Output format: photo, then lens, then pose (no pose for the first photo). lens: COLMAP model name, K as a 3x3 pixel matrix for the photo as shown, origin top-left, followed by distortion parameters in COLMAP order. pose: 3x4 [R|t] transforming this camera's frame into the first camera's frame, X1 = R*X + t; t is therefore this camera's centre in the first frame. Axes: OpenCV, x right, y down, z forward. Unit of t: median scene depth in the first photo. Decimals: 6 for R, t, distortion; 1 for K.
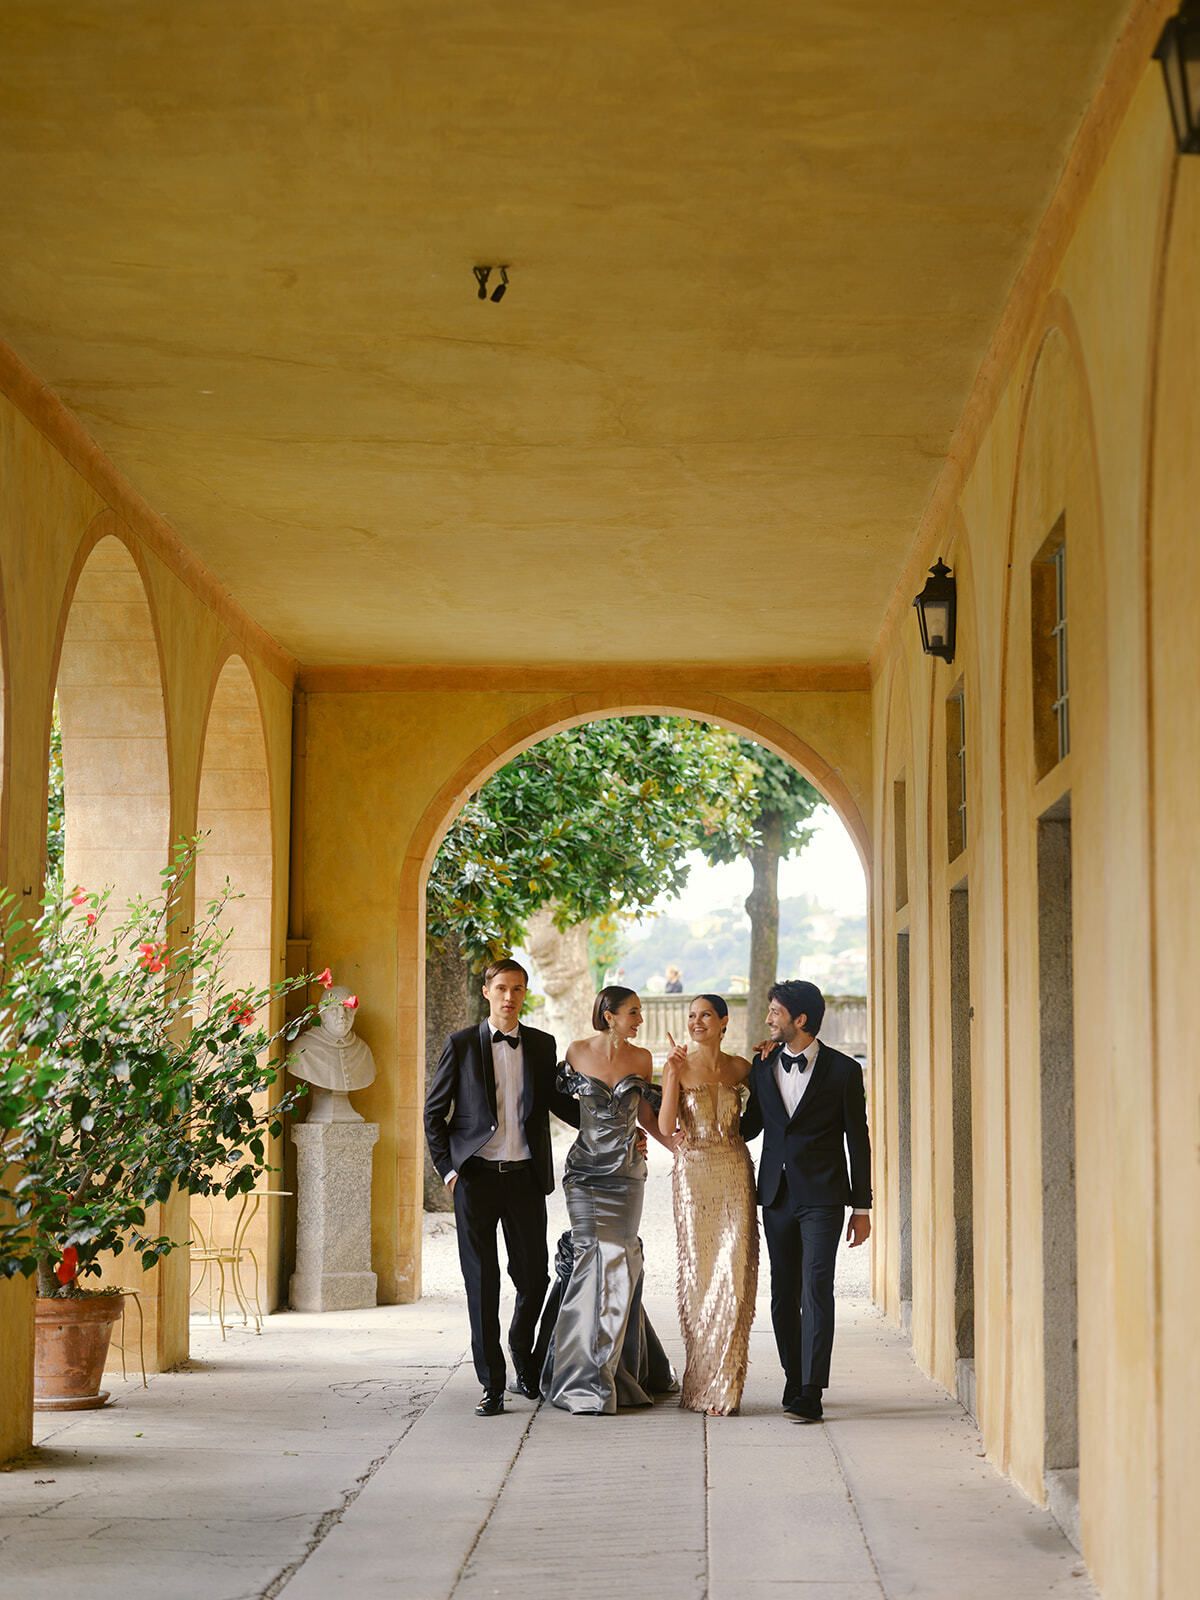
lens RADIAL K [[3650.3, 0, 599.3], [0, 3650.3, 632.6], [0, 0, 1]] dist [0.110557, -0.712830]
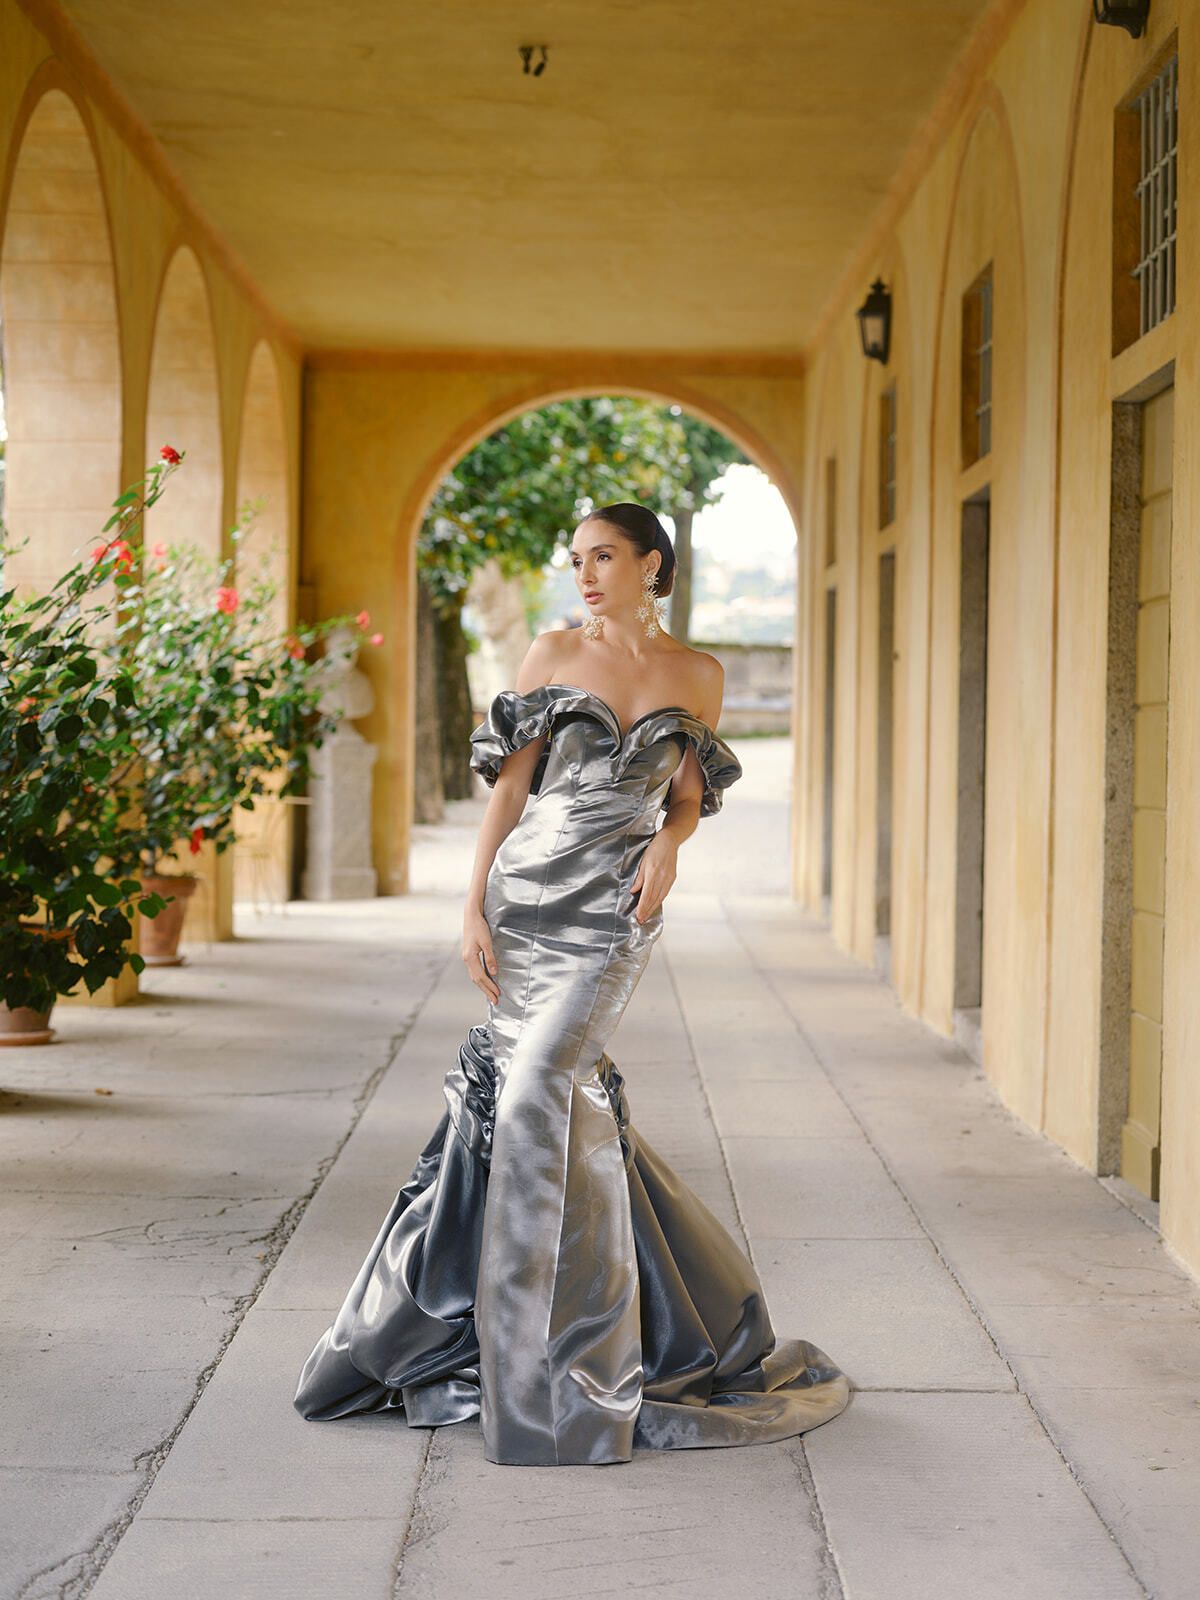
lens RADIAL K [[3840.1, 0, 597.7], [0, 3840.1, 718.9], [0, 0, 1]] dist [0.044812, -0.584309]
pose [[0.999063, 0.013364, 0.041171, -0.048296], [-0.018158, 0.992805, 0.118357, -0.024099], [-0.039294, -0.118993, 0.992117, -0.258083]]
